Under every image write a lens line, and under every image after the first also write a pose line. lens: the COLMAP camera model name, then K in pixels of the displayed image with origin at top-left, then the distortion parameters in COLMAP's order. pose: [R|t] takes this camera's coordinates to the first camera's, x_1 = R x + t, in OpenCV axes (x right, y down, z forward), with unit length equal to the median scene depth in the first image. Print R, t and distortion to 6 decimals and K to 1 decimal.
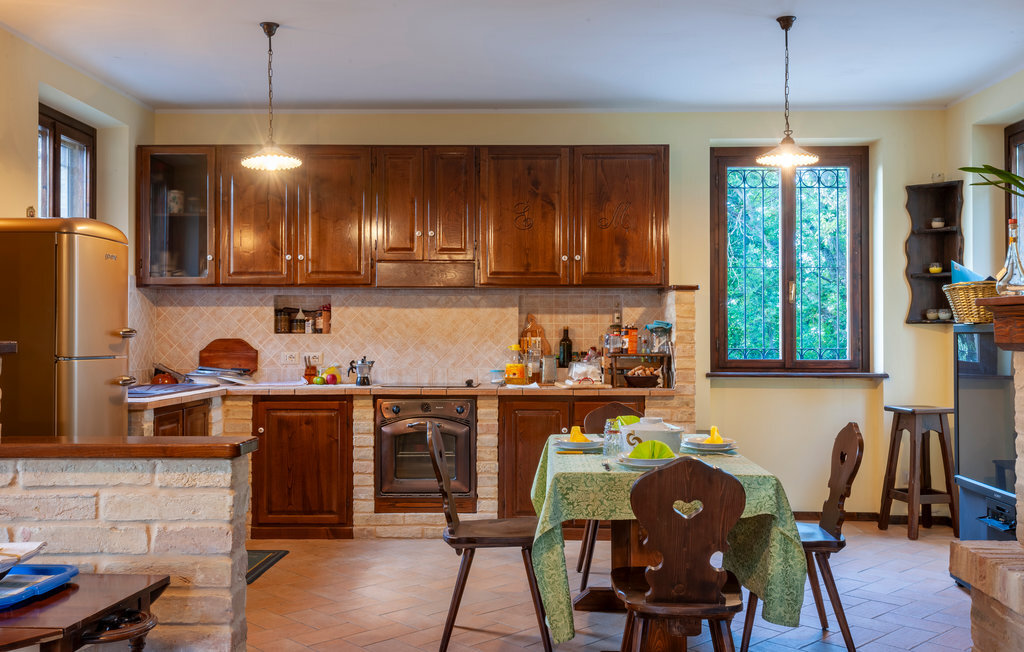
lens RADIAL K [[978.9, 0, 512.0], [0, 978.9, 326.0], [0, 0, 1]] dist [0.023704, 0.005315]
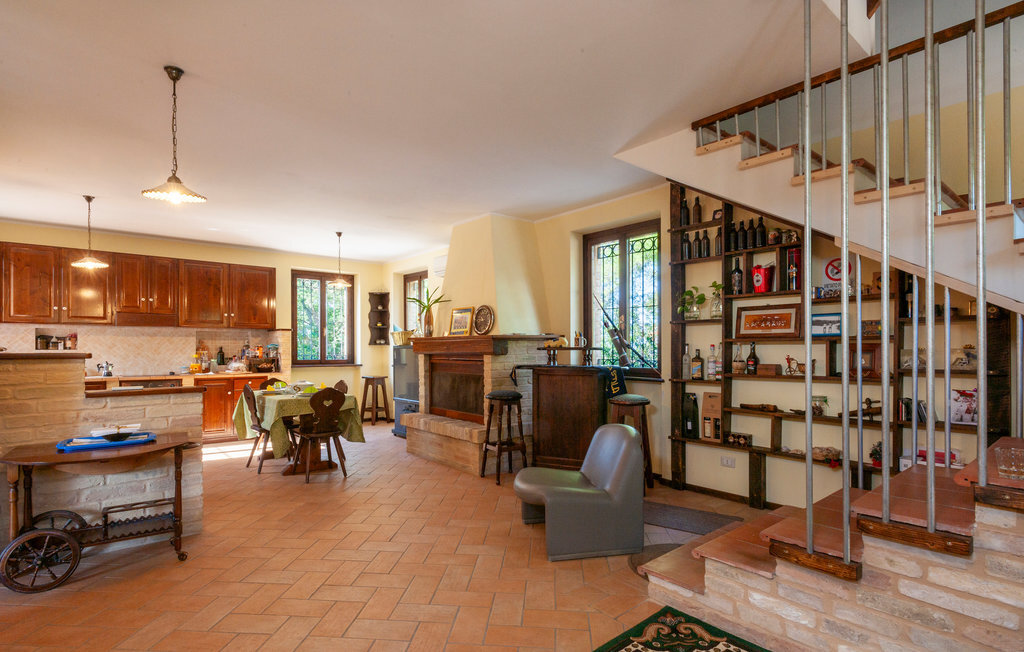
lens RADIAL K [[504.4, 0, 514.0], [0, 504.4, 347.7], [0, 0, 1]] dist [0.000666, -0.000101]
pose [[0.743512, -0.001003, 0.668722, -0.216233], [-0.002706, 0.999986, 0.004509, -0.002606], [-0.668717, -0.005163, 0.743499, -0.265361]]
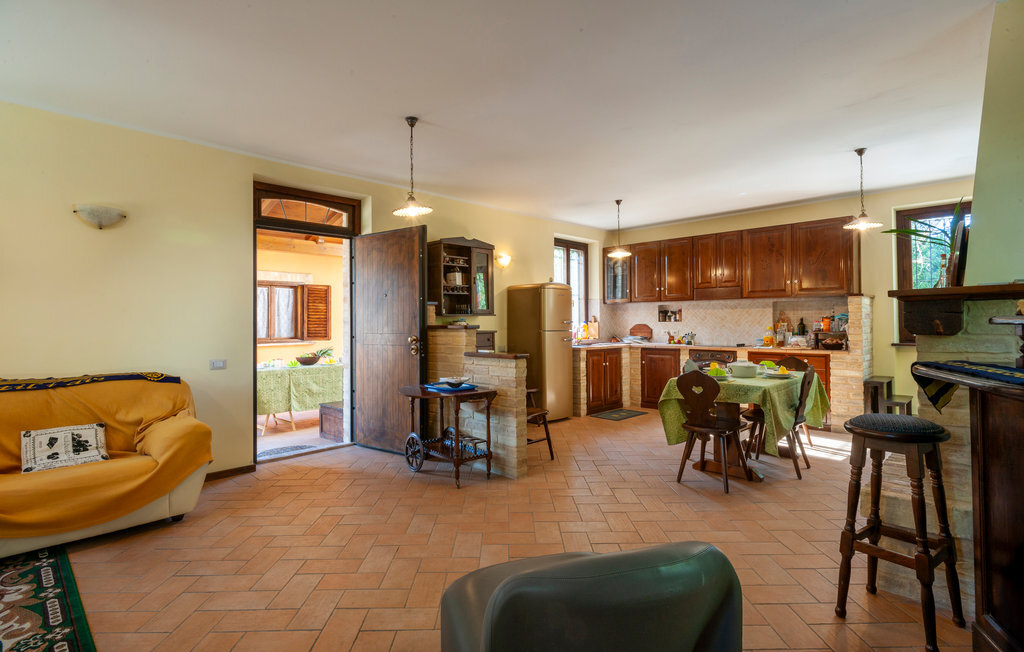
lens RADIAL K [[501.0, 0, 508.9], [0, 501.0, 315.0], [0, 0, 1]] dist [0.000987, 0.000278]
pose [[0.724194, -0.015305, -0.689426, 0.327415], [0.011872, 0.999882, -0.009726, -0.000936], [0.689494, -0.001142, 0.724291, -0.099739]]
